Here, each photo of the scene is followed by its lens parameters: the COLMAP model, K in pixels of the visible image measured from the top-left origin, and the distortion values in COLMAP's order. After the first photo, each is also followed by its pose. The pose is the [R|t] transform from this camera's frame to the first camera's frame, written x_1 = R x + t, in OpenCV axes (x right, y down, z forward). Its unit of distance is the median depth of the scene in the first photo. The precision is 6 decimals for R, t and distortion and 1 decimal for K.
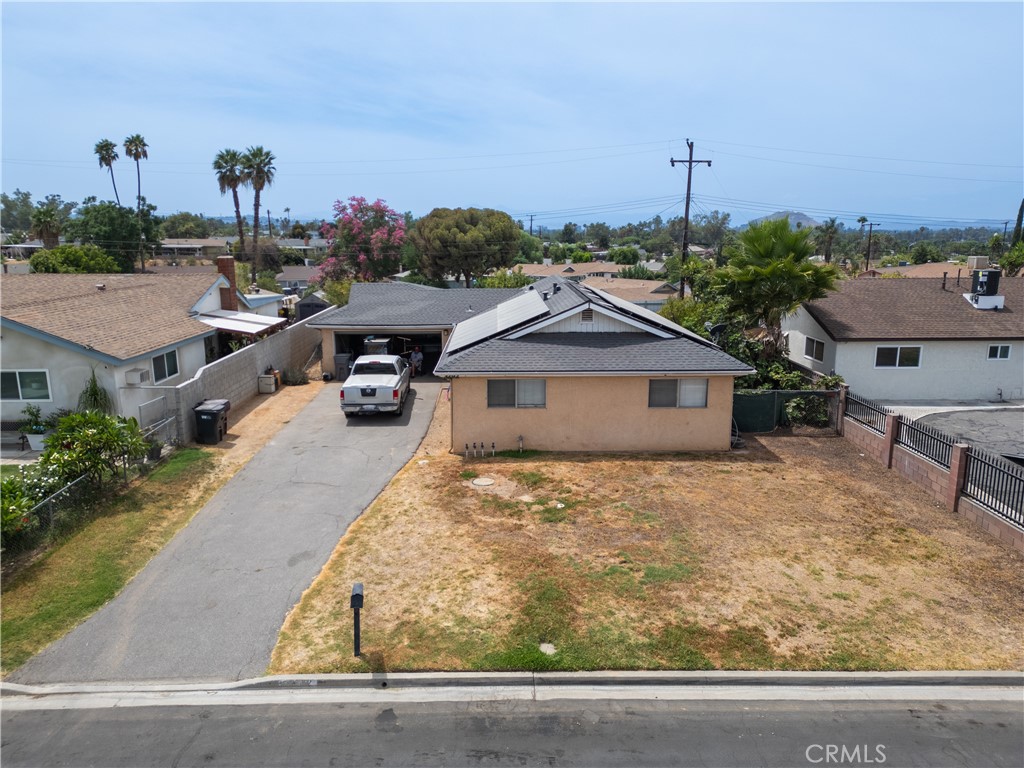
lens RADIAL K [[714.9, 0, 512.0], [0, 714.9, 384.0], [0, 0, 1]] dist [0.081891, -0.080130]
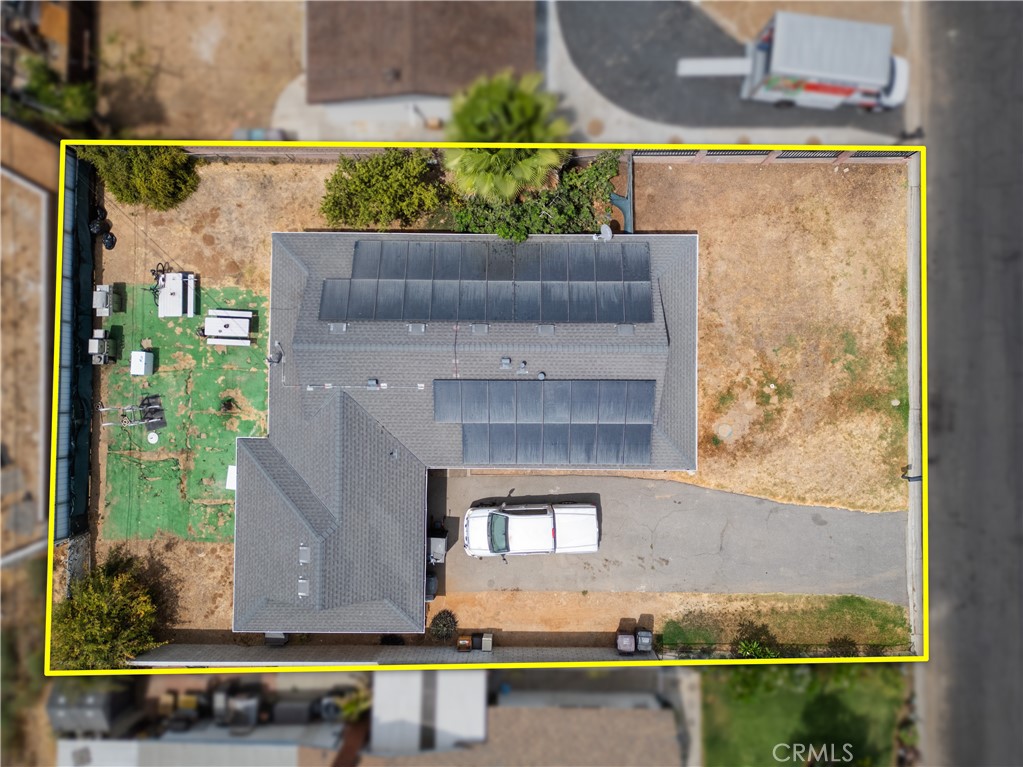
lens RADIAL K [[714.2, 0, 511.5], [0, 714.2, 383.5], [0, 0, 1]] dist [0.081891, -0.080130]
pose [[0.023121, -0.999520, 0.020628, 0.019410], [0.217061, 0.025161, 0.975834, -1.416906], [-0.975884, -0.018085, 0.217538, 1.035306]]
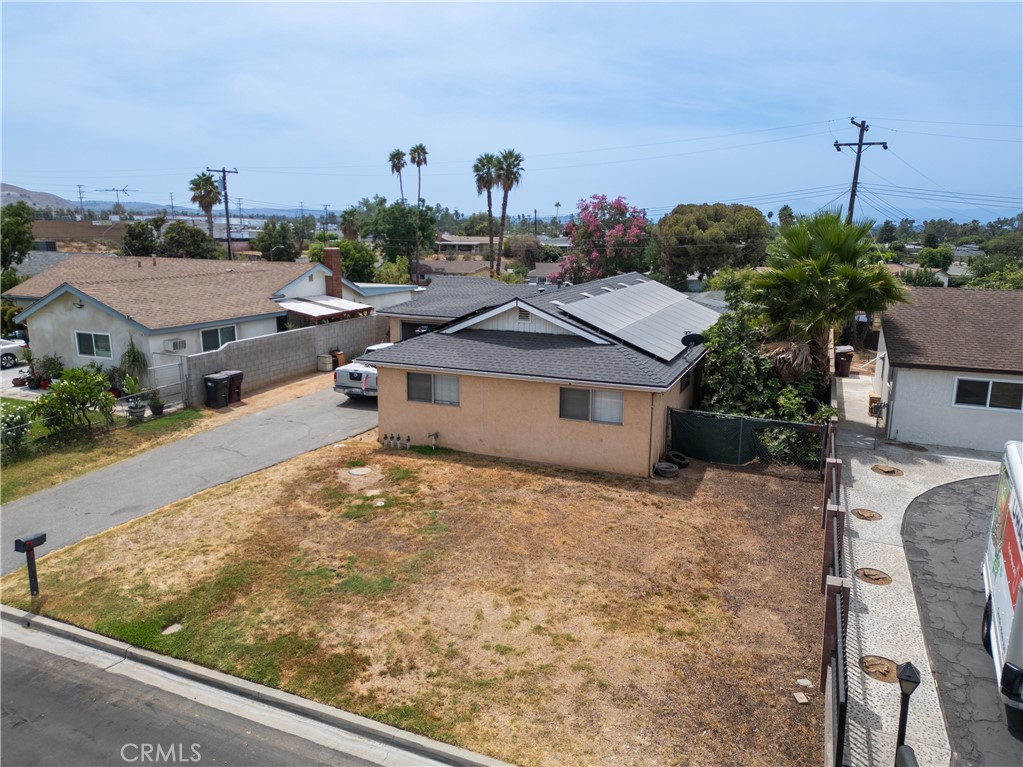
lens RADIAL K [[714.2, 0, 511.5], [0, 714.2, 383.5], [0, 0, 1]] dist [0.081891, -0.080130]
pose [[0.912214, 0.092211, -0.399202, 0.504997], [-0.091687, 0.995578, 0.020455, -0.024215], [0.399323, 0.017943, 0.916635, 0.146302]]
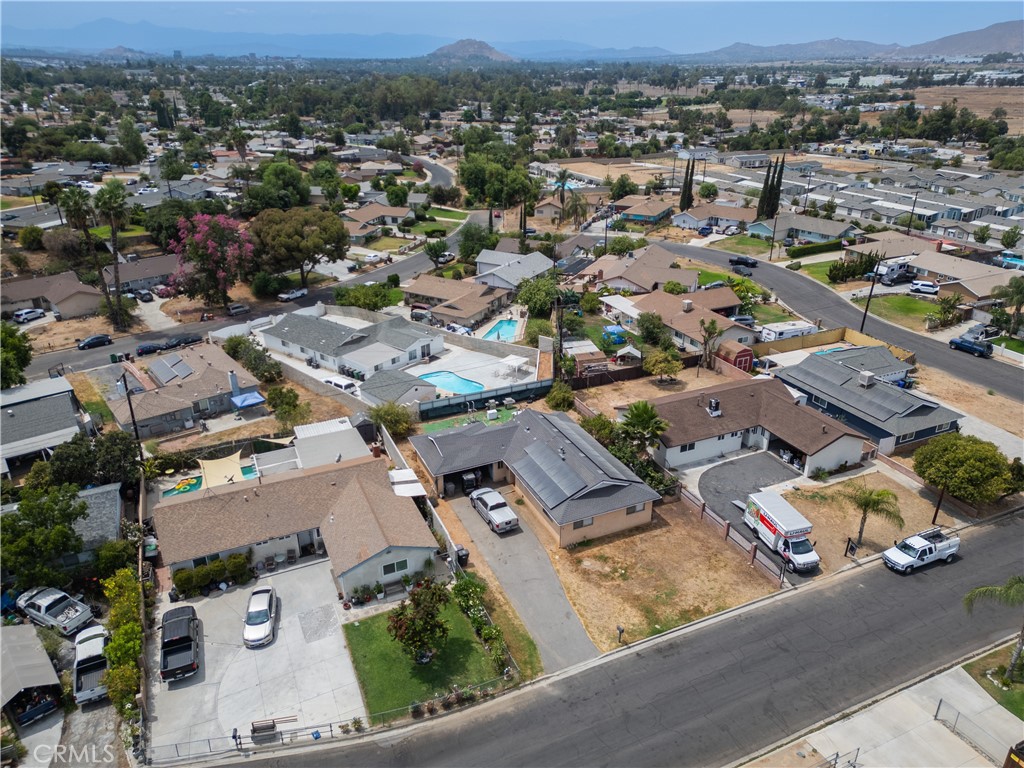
lens RADIAL K [[714.9, 0, 512.0], [0, 714.9, 384.0], [0, 0, 1]] dist [0.081891, -0.080130]
pose [[0.917212, -0.167067, 0.361678, -1.119452], [0.085610, 0.969270, 0.230623, -1.127288], [-0.389094, -0.180567, 0.903328, -1.202358]]
